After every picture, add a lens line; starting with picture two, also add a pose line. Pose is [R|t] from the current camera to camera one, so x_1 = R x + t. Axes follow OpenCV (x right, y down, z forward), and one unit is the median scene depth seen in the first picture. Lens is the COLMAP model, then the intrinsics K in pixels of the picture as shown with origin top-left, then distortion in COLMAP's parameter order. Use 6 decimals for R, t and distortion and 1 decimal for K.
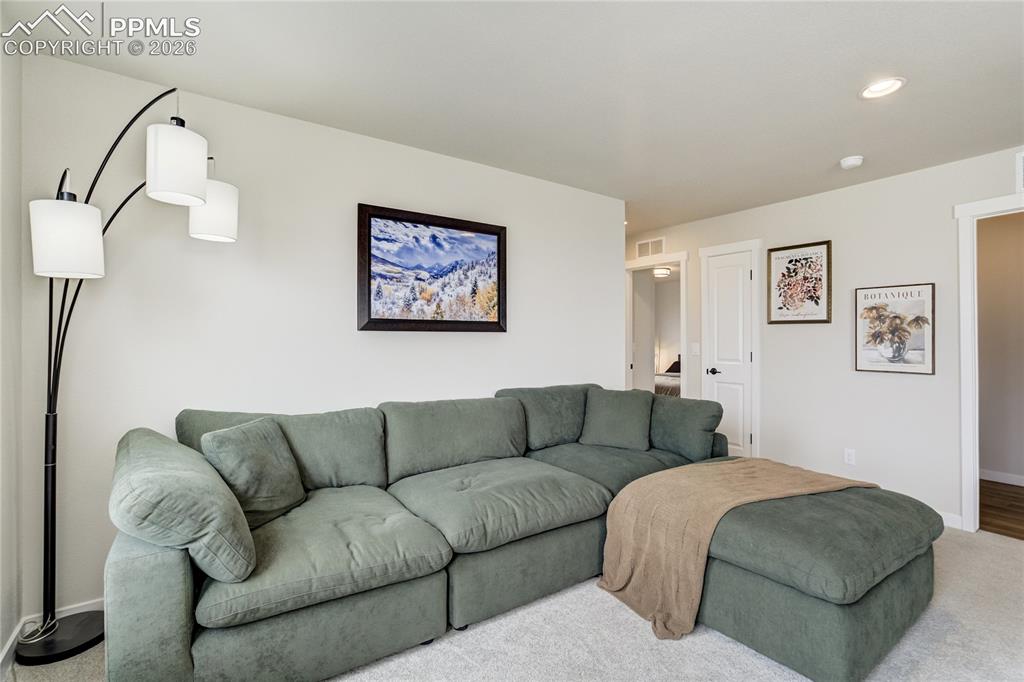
lens RADIAL K [[486.1, 0, 514.1], [0, 486.1, 342.4], [0, 0, 1]] dist [-0.022328, -0.000093]
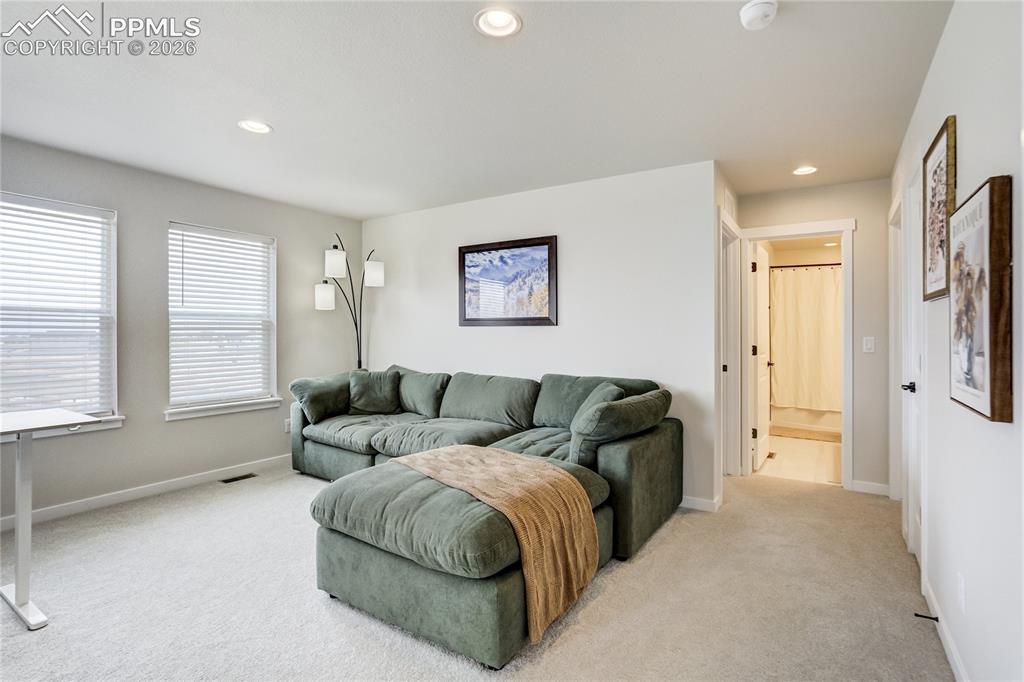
lens RADIAL K [[486.1, 0, 514.1], [0, 486.1, 342.4], [0, 0, 1]] dist [-0.022328, -0.000093]
pose [[0.368270, 0.018651, -0.929532, 1.098174], [-0.009614, 0.999822, 0.016252, 0.000943], [0.929669, 0.002951, 0.368384, 0.510142]]
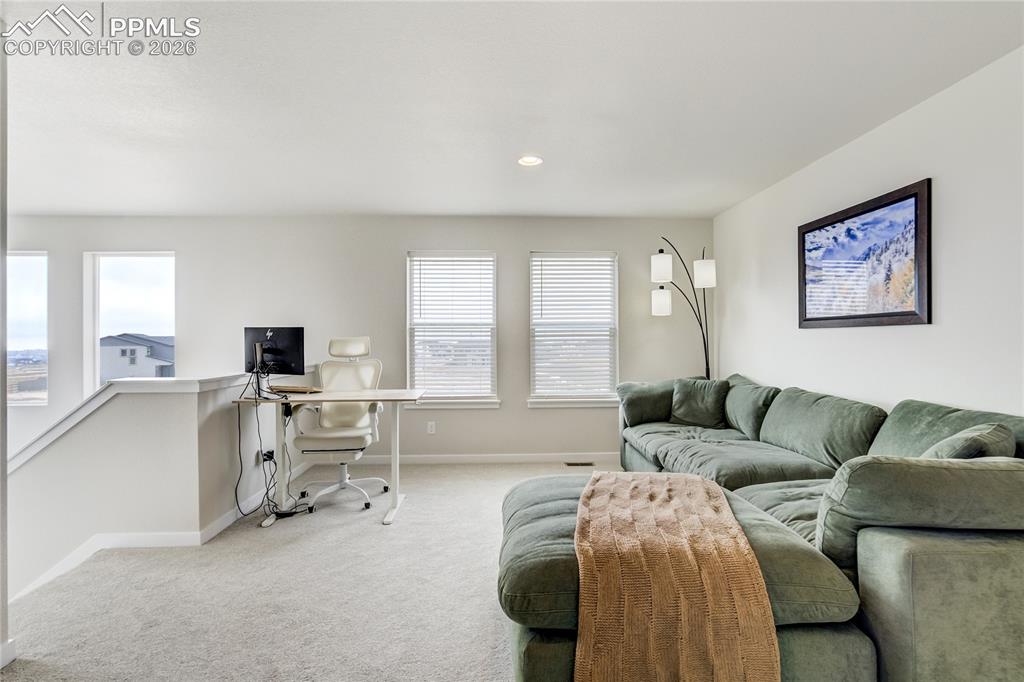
lens RADIAL K [[470.5, 0, 524.1], [0, 470.5, 344.8], [0, 0, 1]] dist [0.002135, 0.000318]
pose [[-0.523915, 0.012096, -0.851685, 0.960383], [-0.001651, 0.999883, 0.015217, 0.000106], [0.851769, 0.009379, -0.523833, 0.913400]]
